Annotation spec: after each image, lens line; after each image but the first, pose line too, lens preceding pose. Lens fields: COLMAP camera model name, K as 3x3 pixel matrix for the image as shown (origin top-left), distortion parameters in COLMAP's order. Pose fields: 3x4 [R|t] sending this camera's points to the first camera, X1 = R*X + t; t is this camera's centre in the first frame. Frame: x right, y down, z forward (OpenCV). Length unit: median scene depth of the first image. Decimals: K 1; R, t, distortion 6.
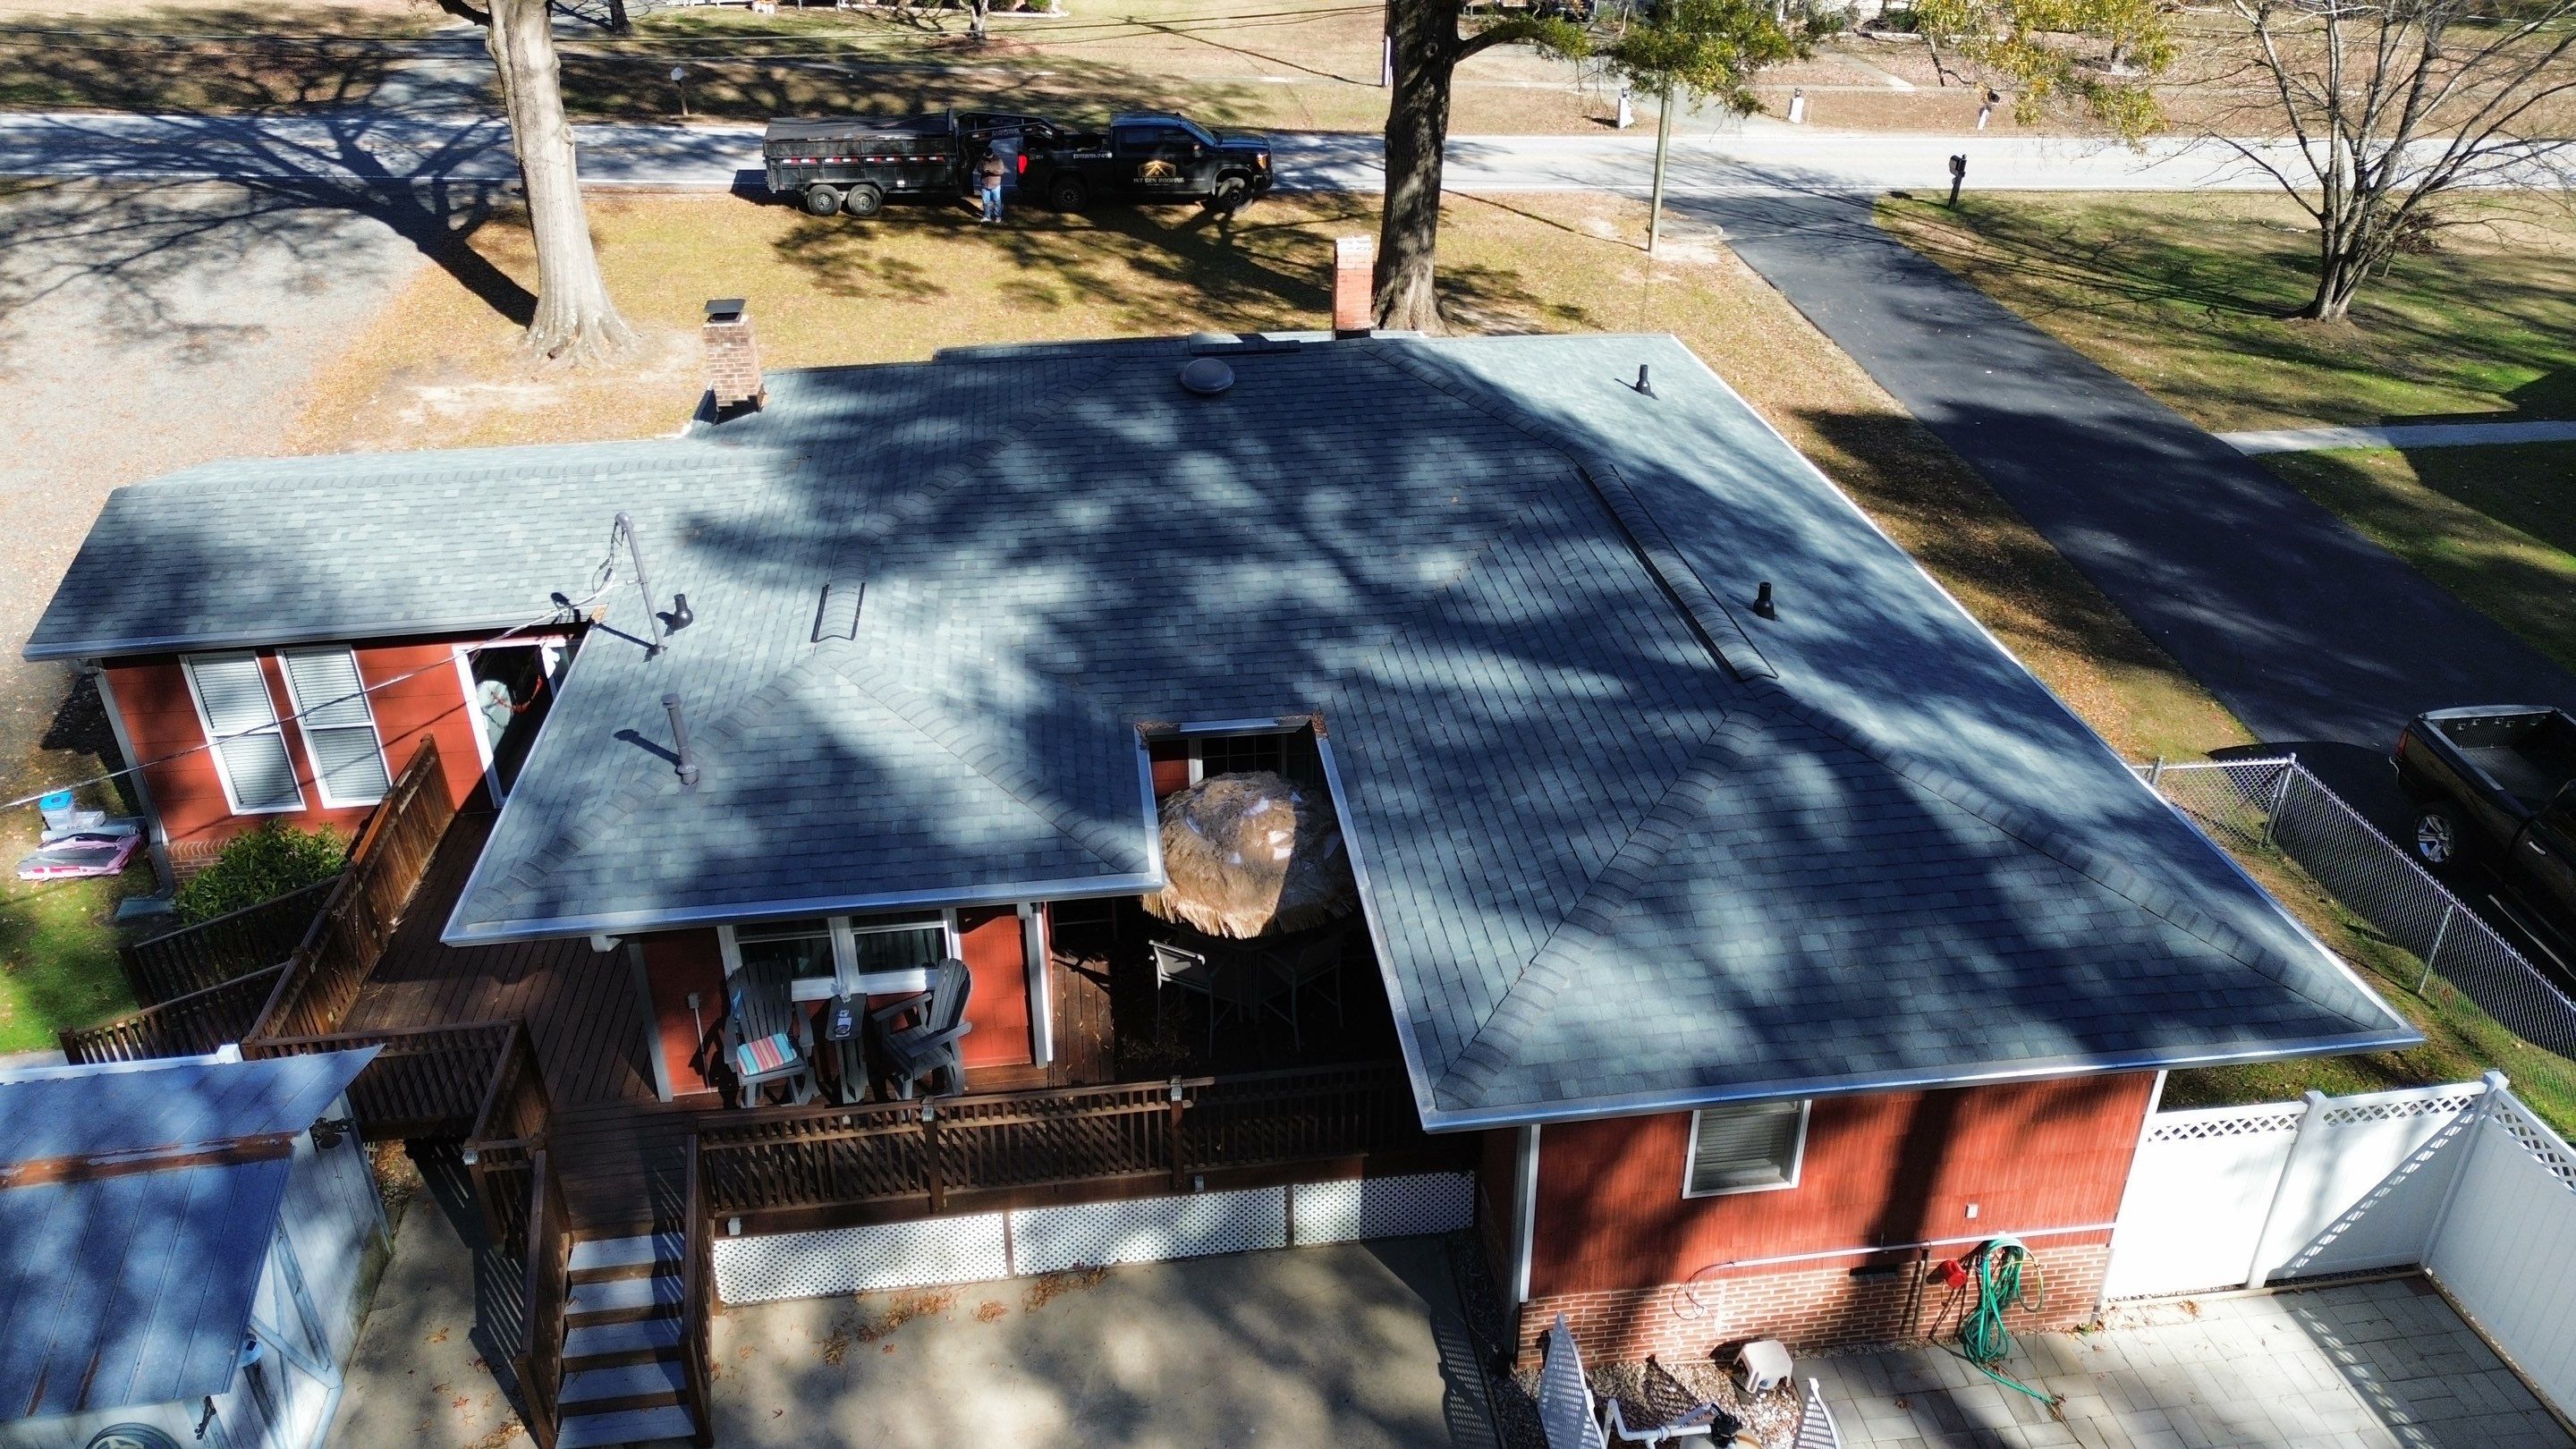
lens RADIAL K [[1825.3, 0, 1300.1], [0, 1825.3, 748.5], [0, 0, 1]] dist [0.071893, -0.062151]
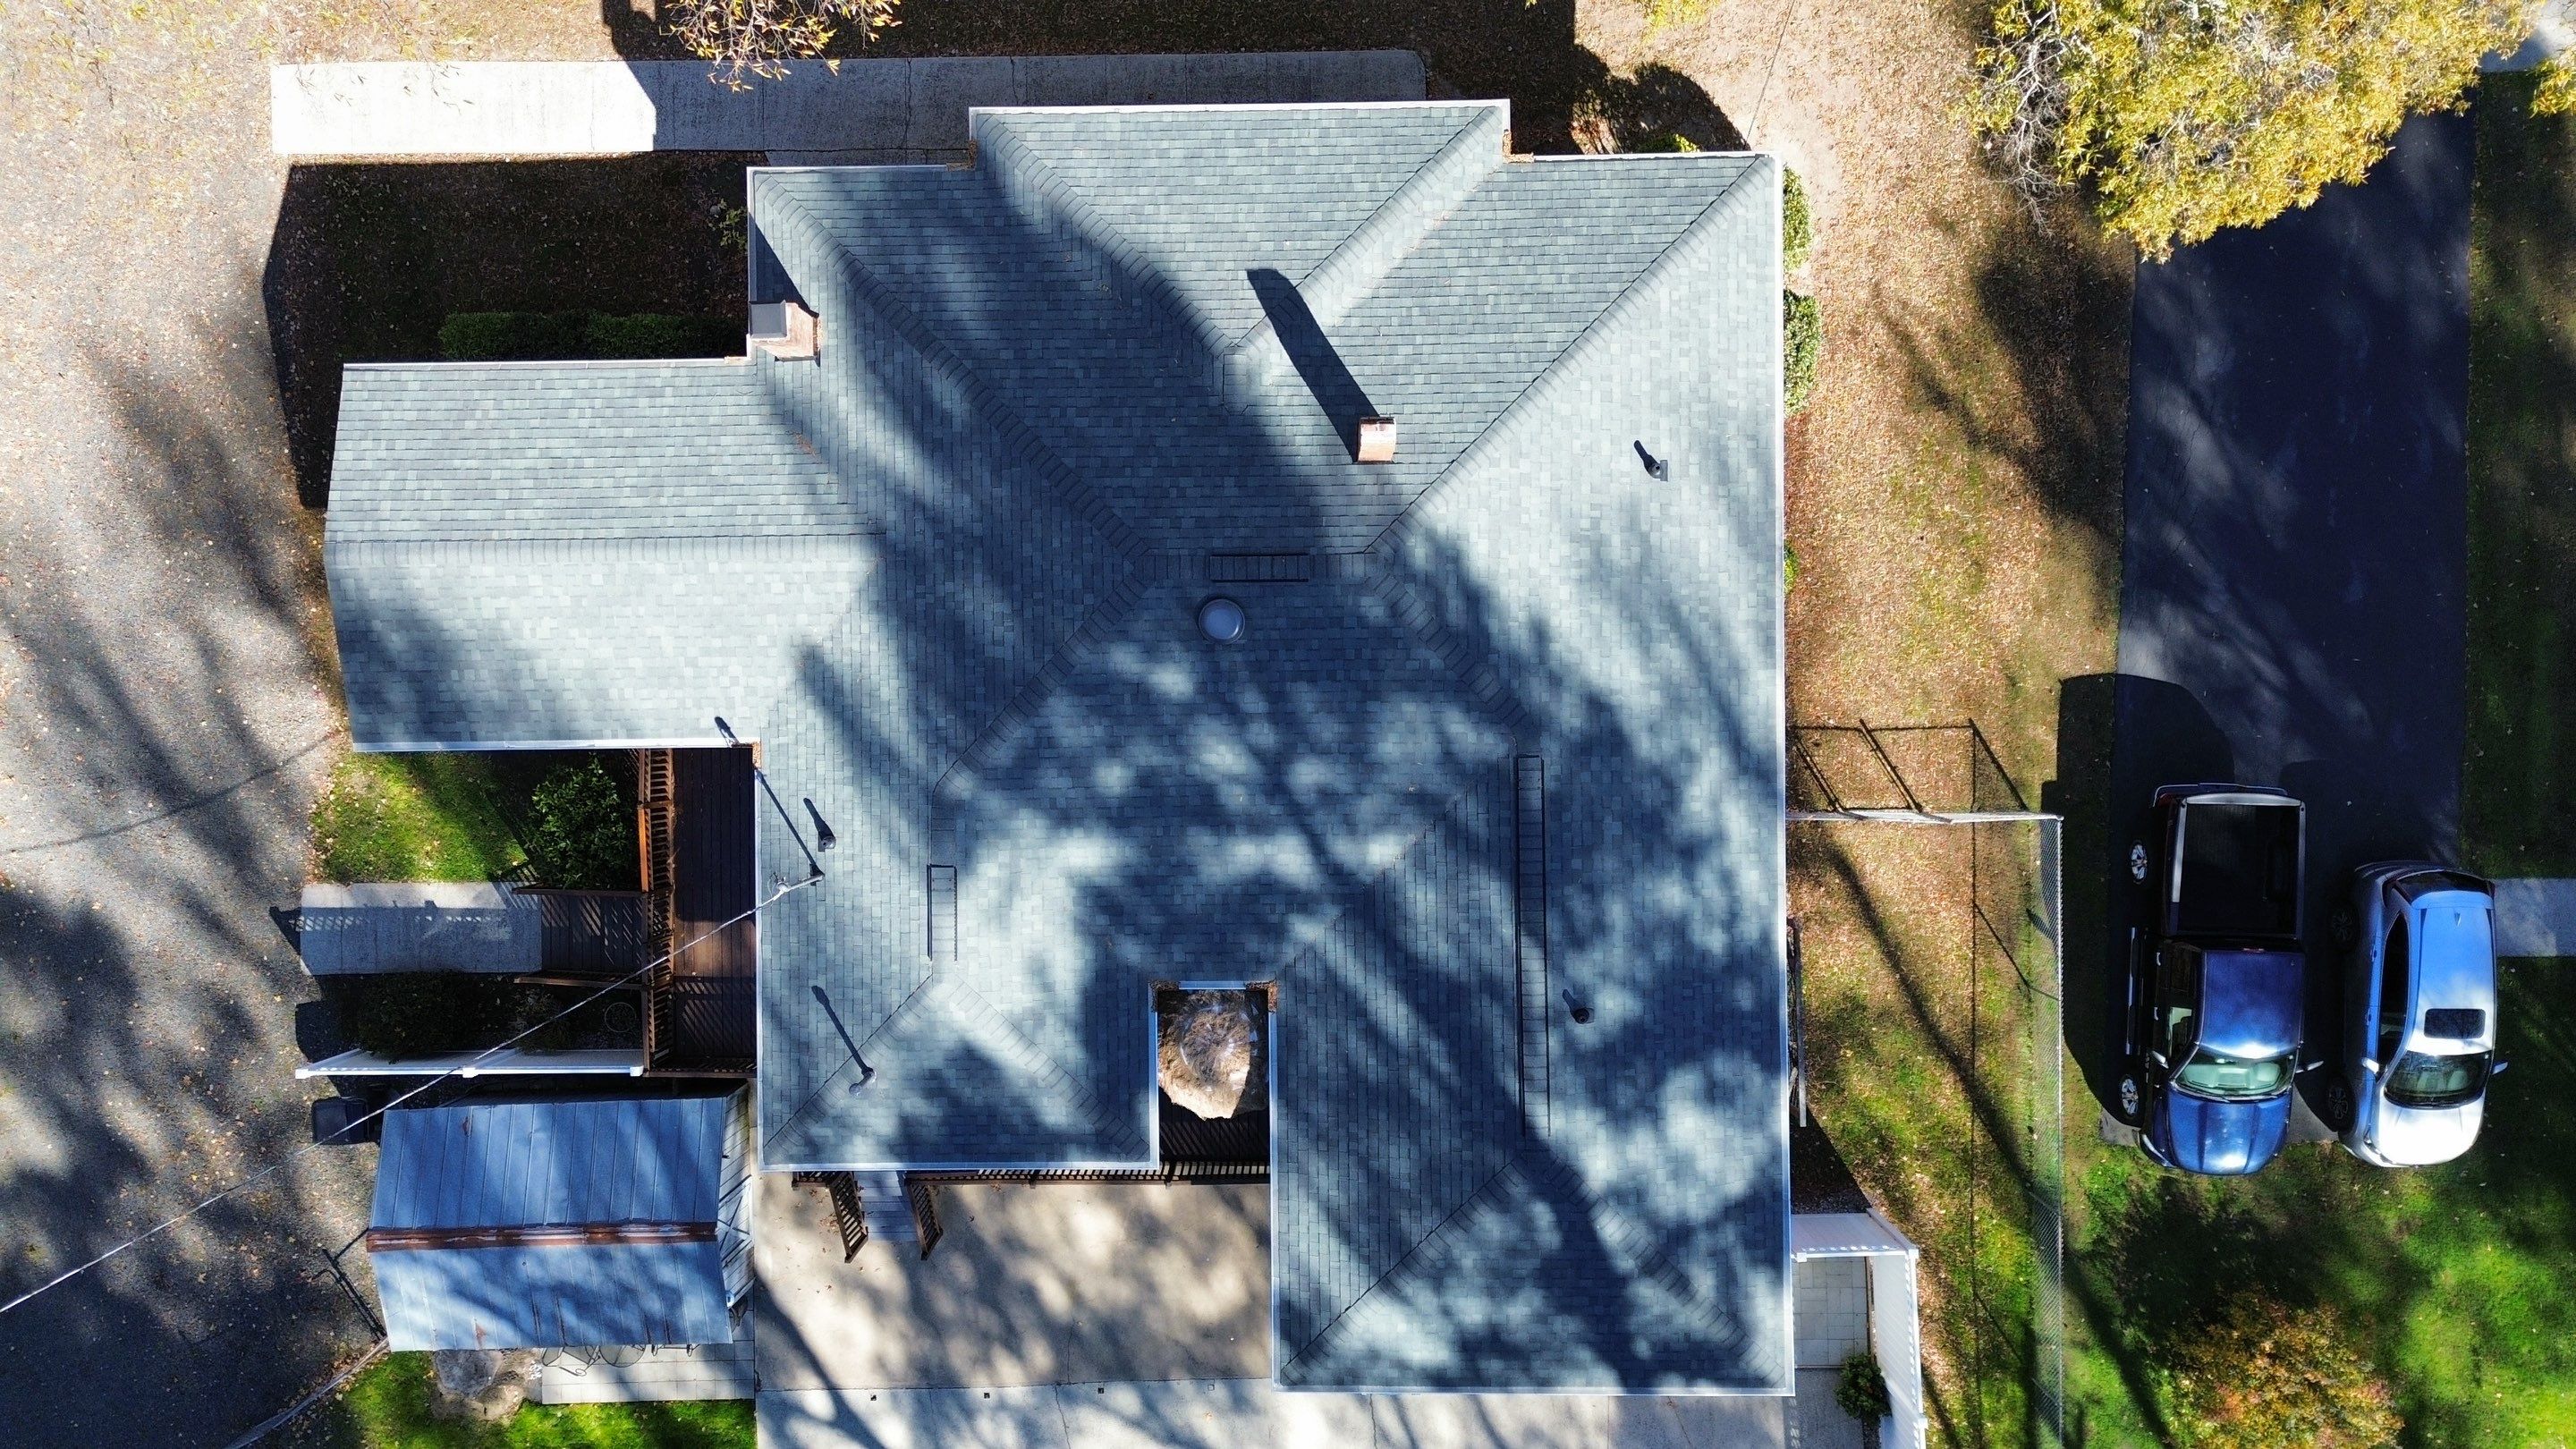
lens RADIAL K [[1825.3, 0, 1289.7], [0, 1825.3, 723.0], [0, 0, 1]] dist [0.071893, -0.062151]
pose [[0.993621, 0.112731, -0.002919, 0.002112], [-0.053750, 0.496191, 0.866548, -1.275441], [0.099136, -0.860864, 0.499085, 0.413998]]
